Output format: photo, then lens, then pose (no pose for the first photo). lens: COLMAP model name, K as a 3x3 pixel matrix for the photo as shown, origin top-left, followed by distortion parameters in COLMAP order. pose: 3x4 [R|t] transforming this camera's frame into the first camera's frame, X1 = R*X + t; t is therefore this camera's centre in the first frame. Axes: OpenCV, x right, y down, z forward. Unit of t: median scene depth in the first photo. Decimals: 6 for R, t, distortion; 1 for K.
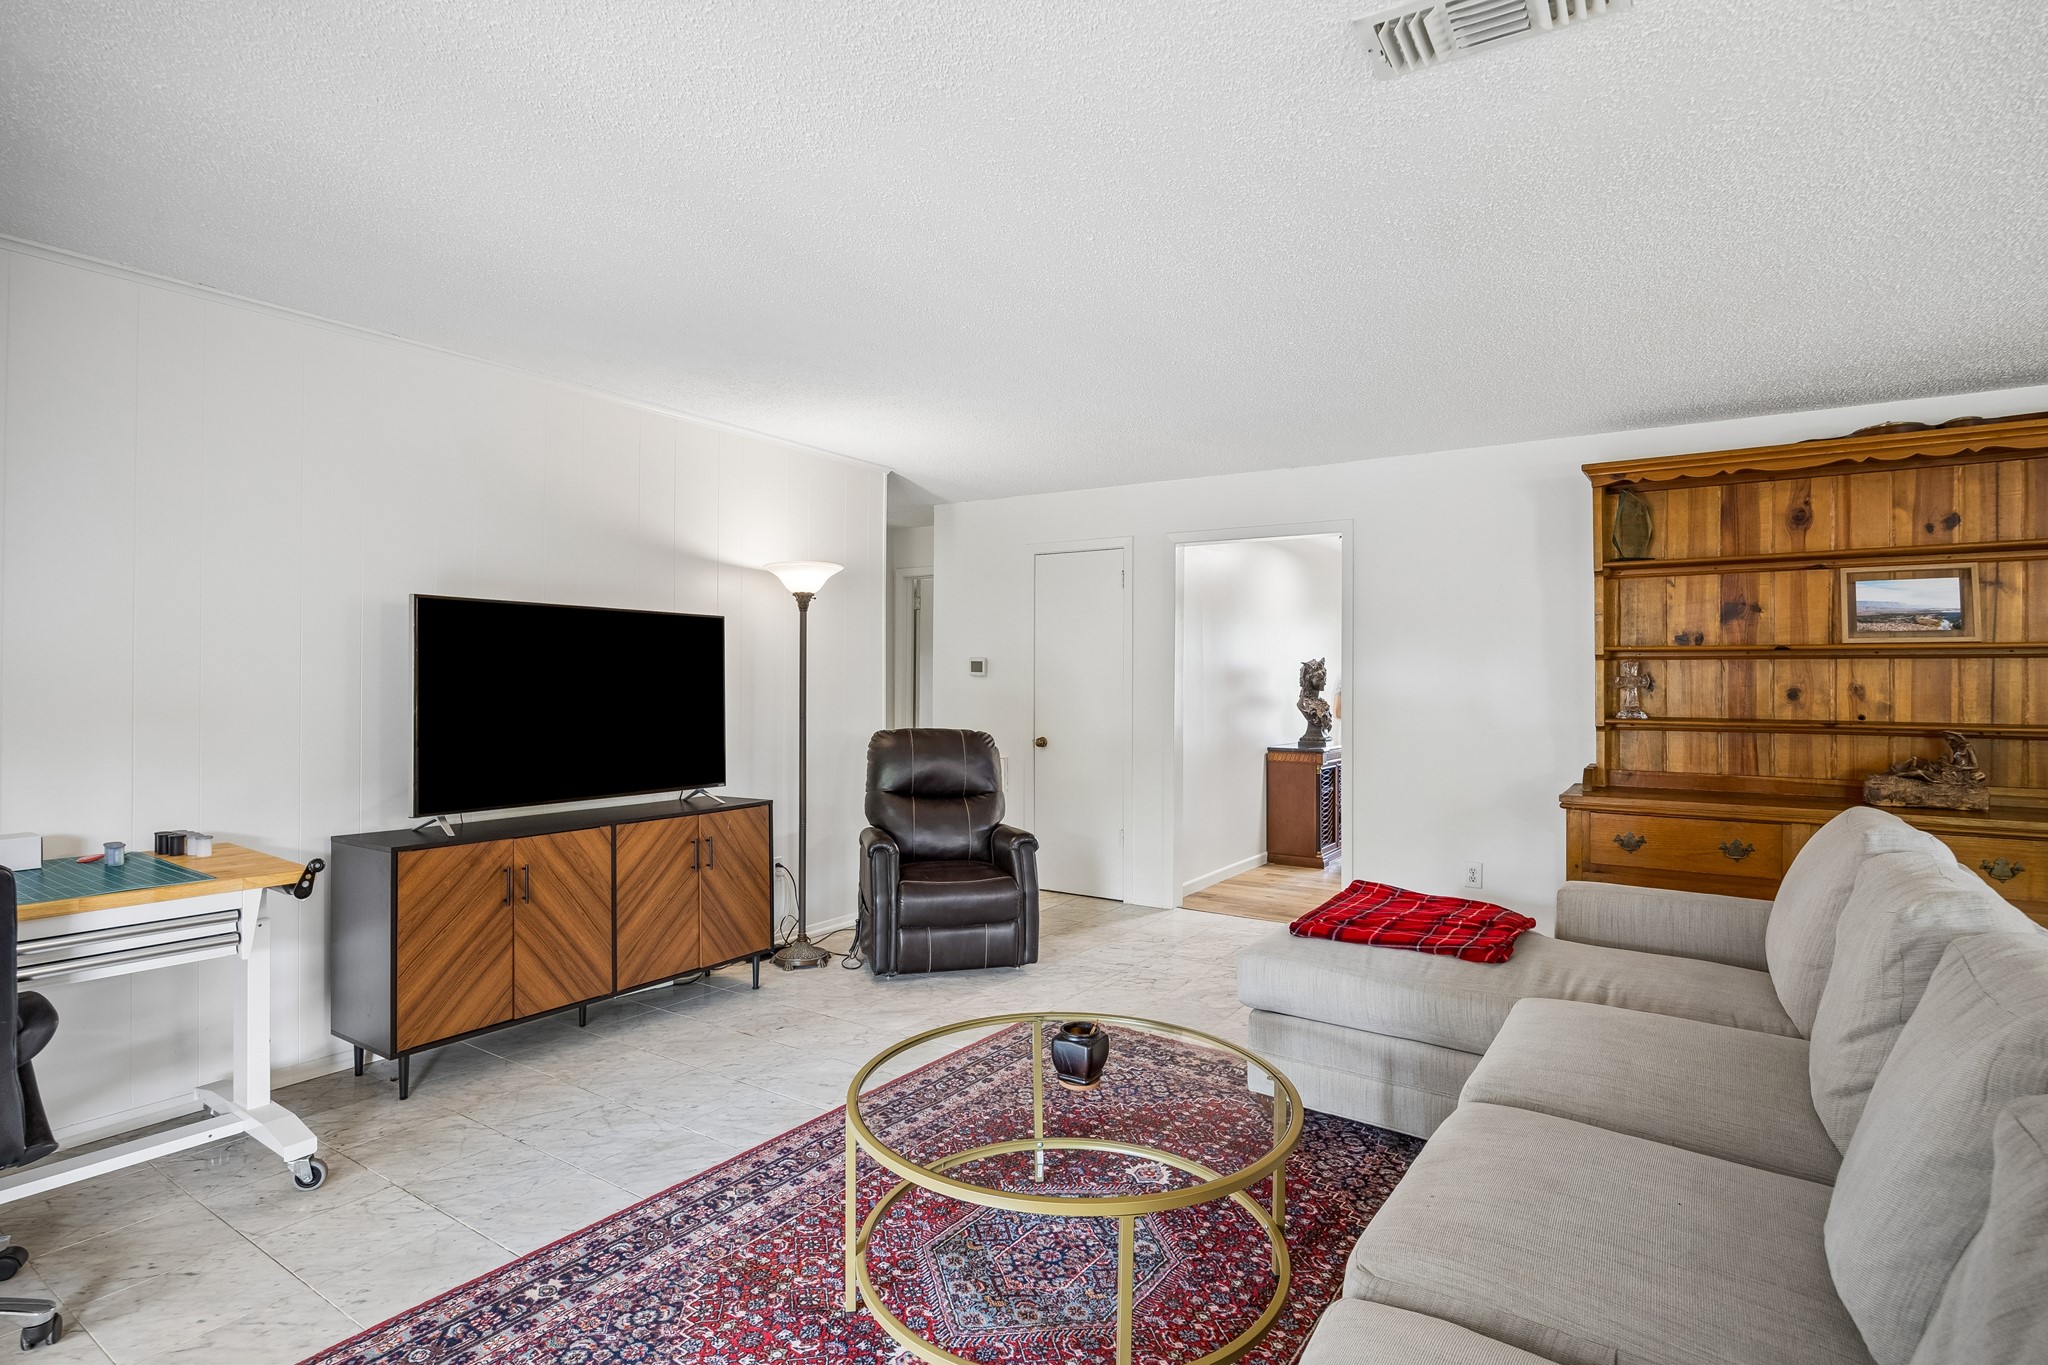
lens RADIAL K [[1006.4, 0, 1035.4], [0, 1006.4, 676.9], [0, 0, 1]] dist [-0.010667, 0.001088]
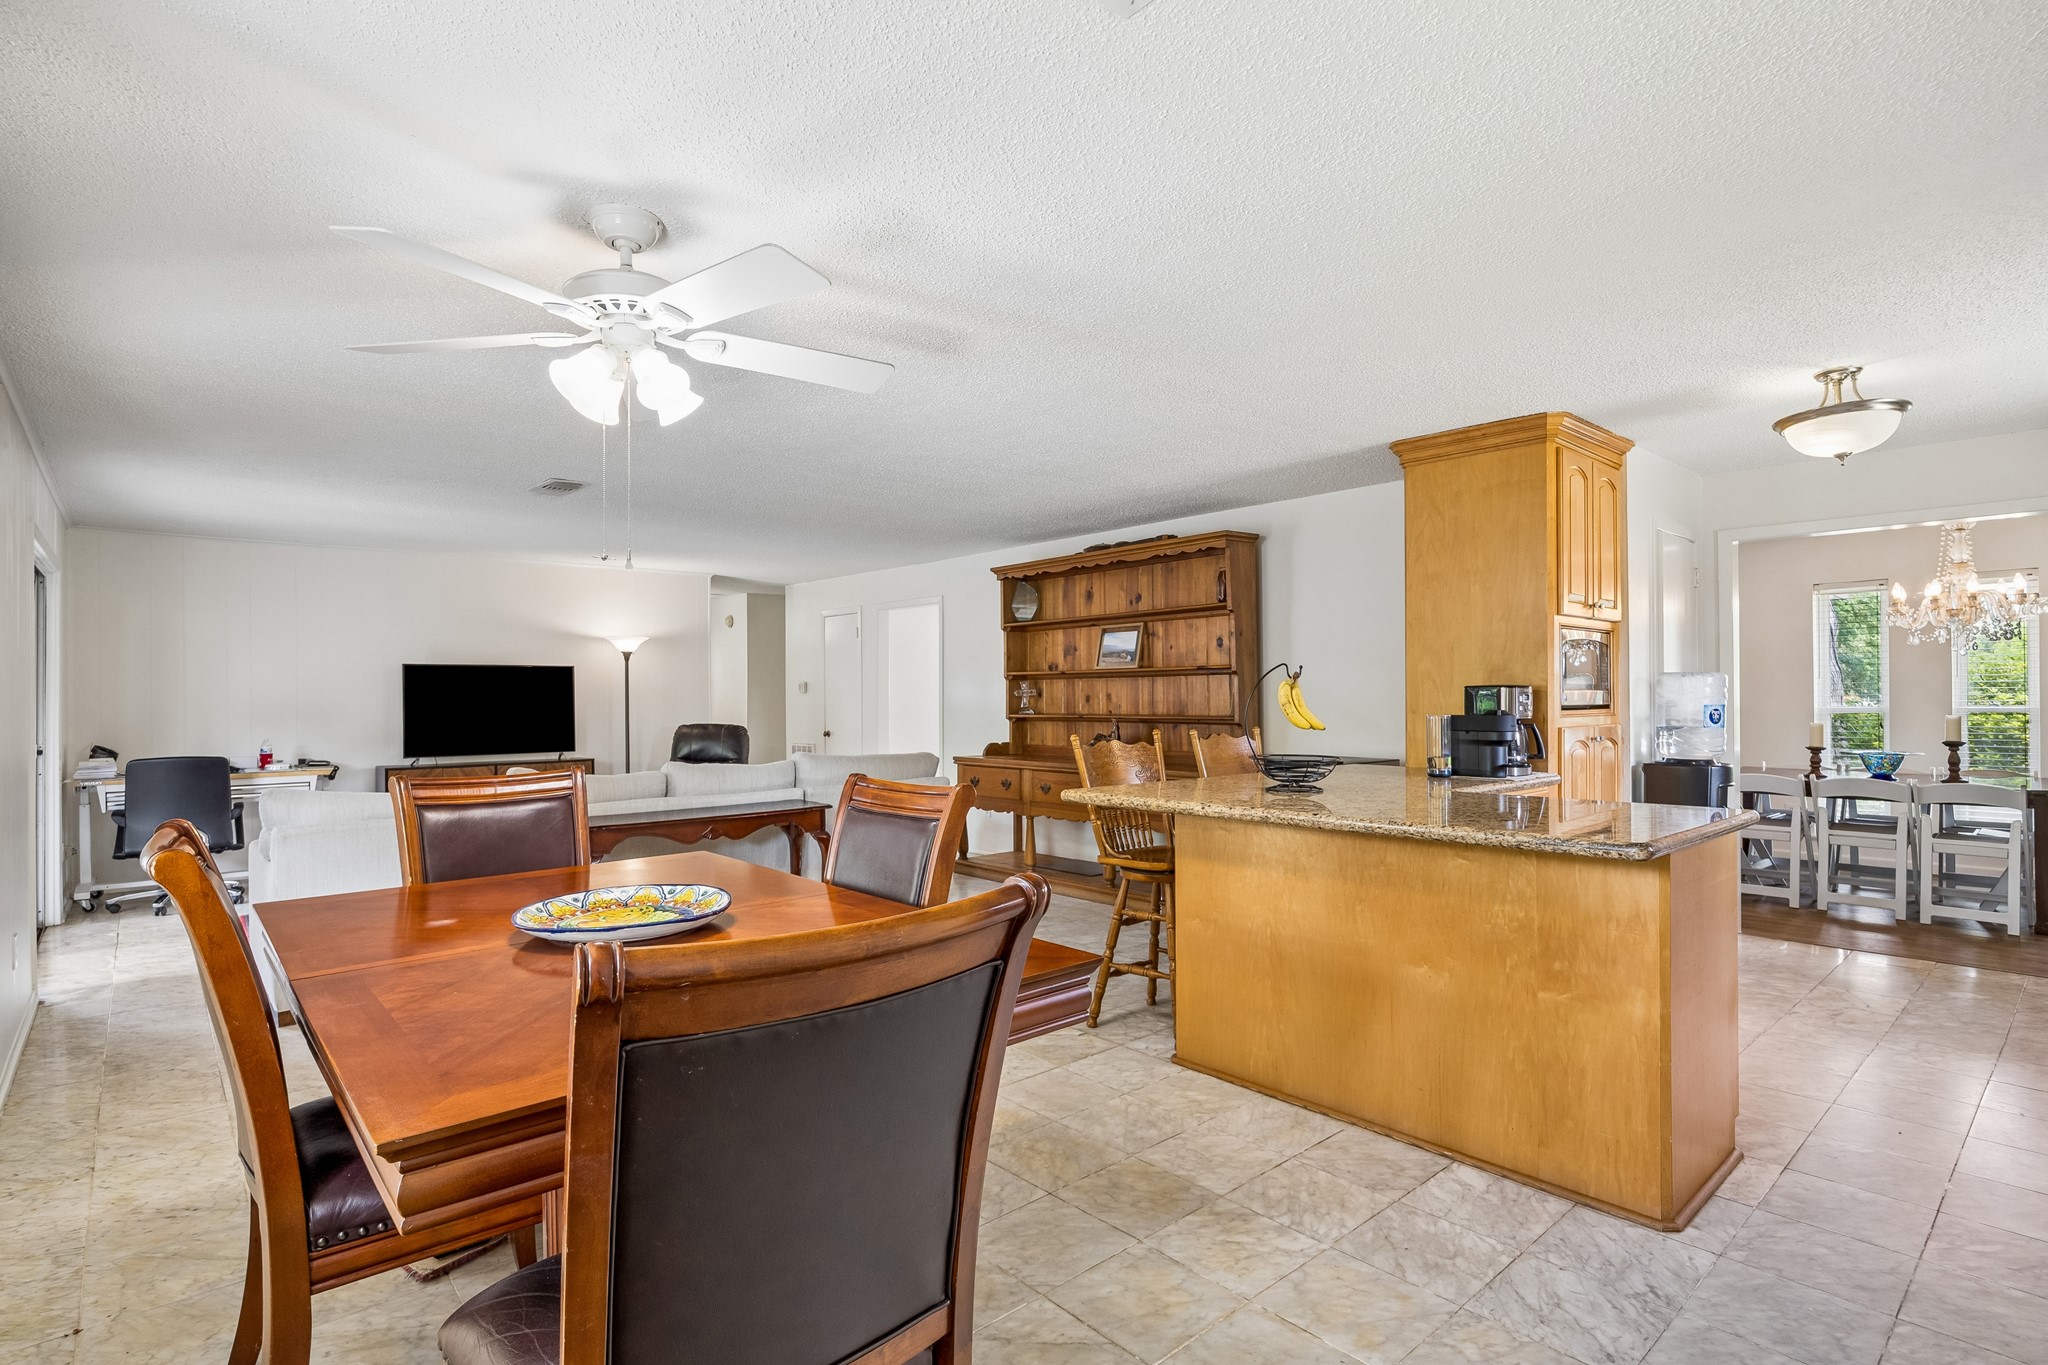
lens RADIAL K [[1006.4, 0, 1024.8], [0, 1006.4, 690.3], [0, 0, 1]] dist [-0.010667, 0.001088]
pose [[0.963343, -0.014788, -0.267865, 1.168397], [0.014759, 0.999889, -0.002121, 0.004604], [0.267866, -0.001910, 0.963454, -0.723931]]
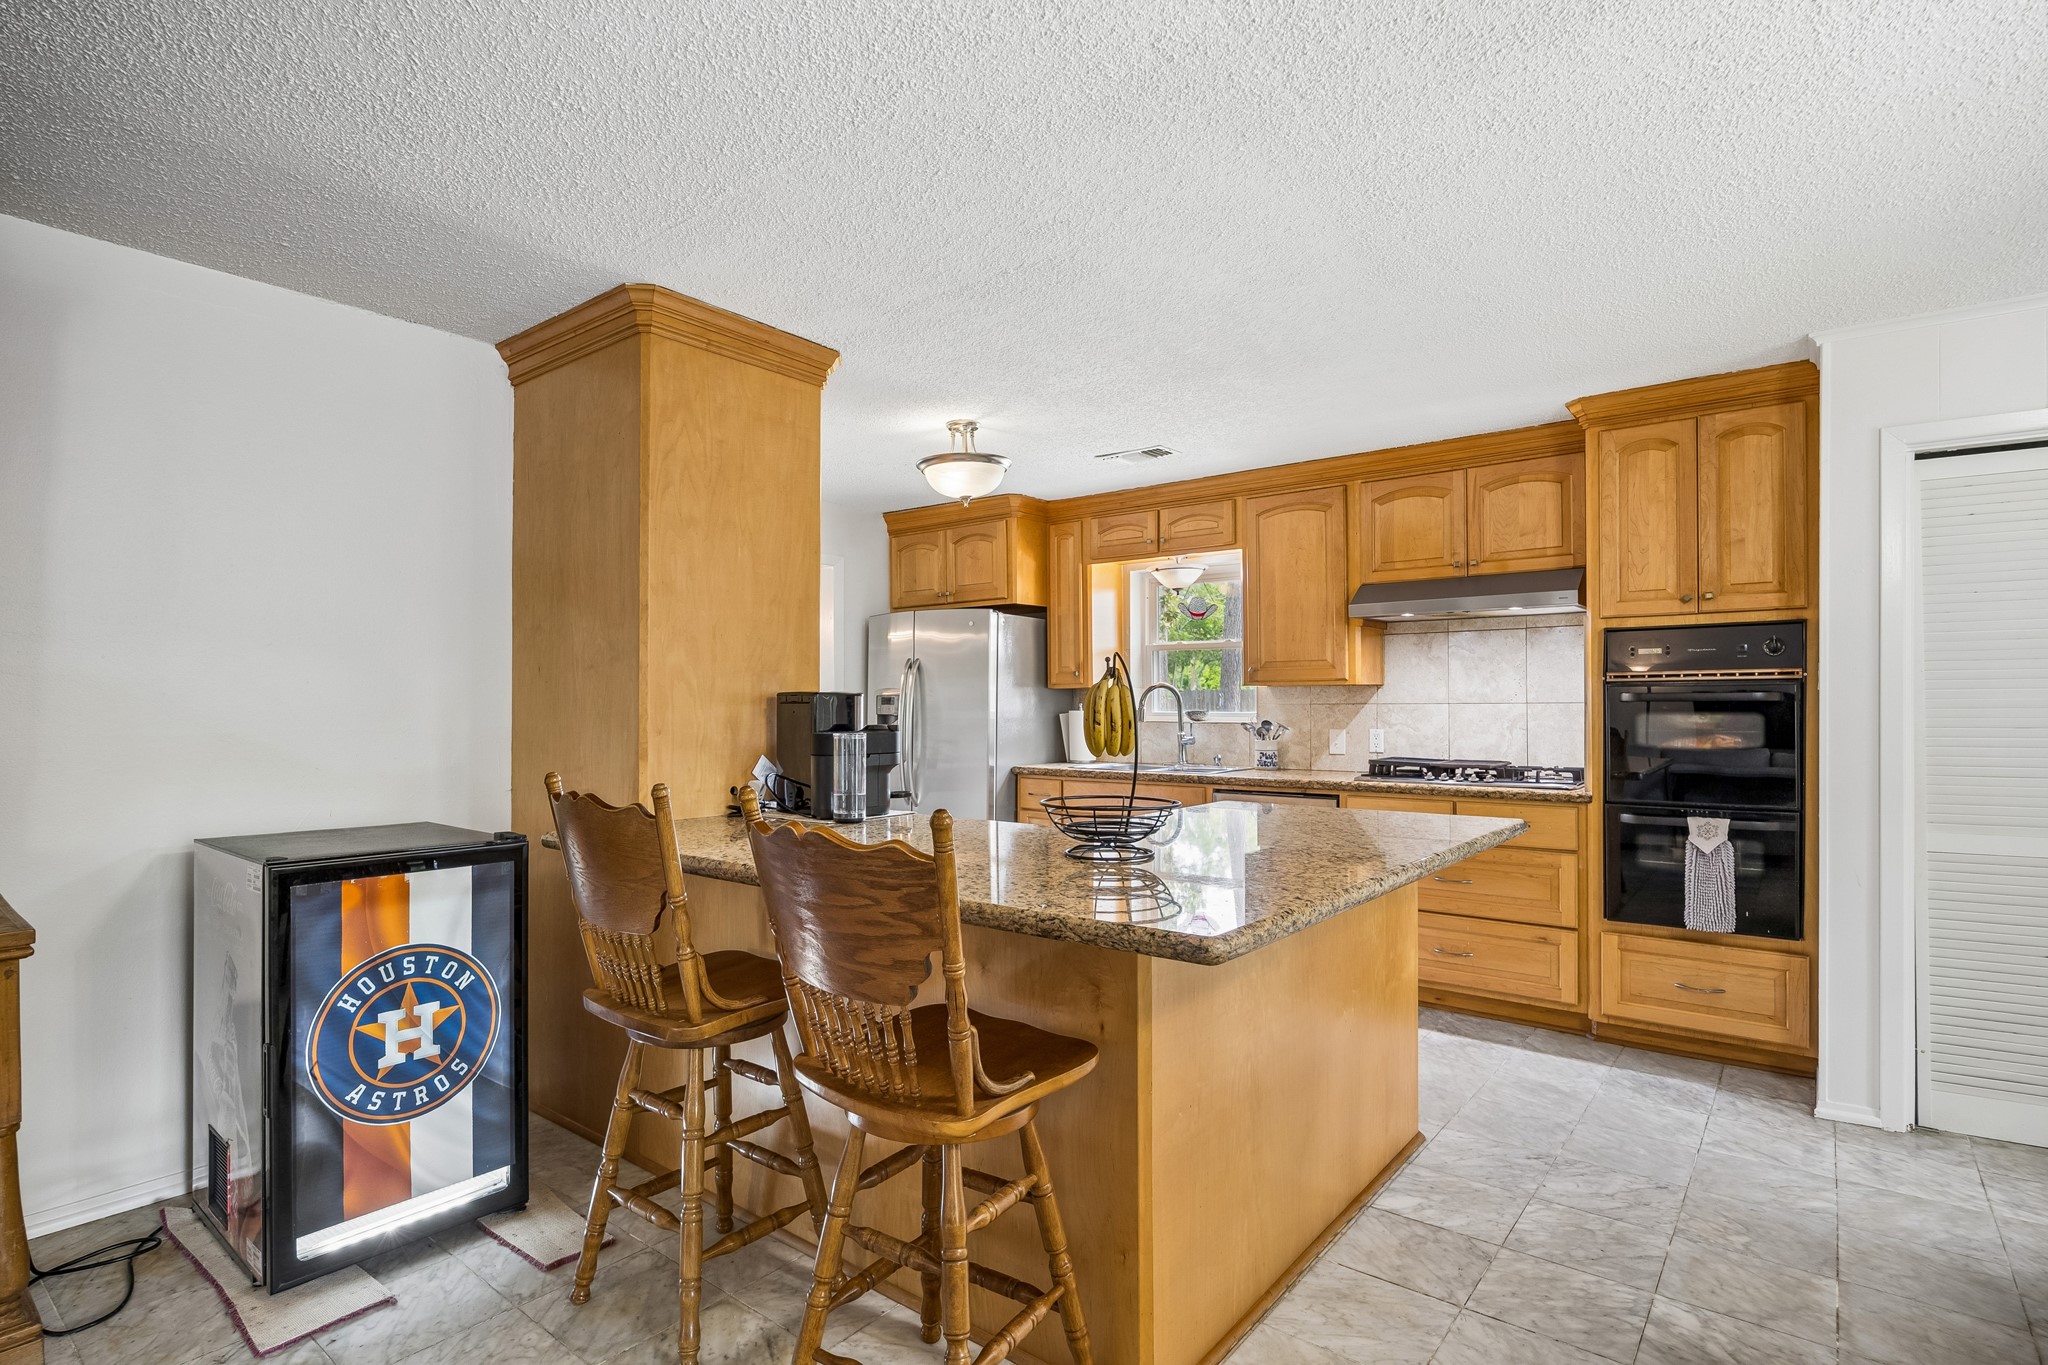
lens RADIAL K [[1006.4, 0, 1013.4], [0, 1006.4, 701.7], [0, 0, 1]] dist [-0.010667, 0.001088]
pose [[0.103479, -0.007520, 0.994603, 0.595489], [-0.006389, 0.999946, 0.008225, 0.005074], [-0.994611, -0.007205, 0.103425, 0.192500]]
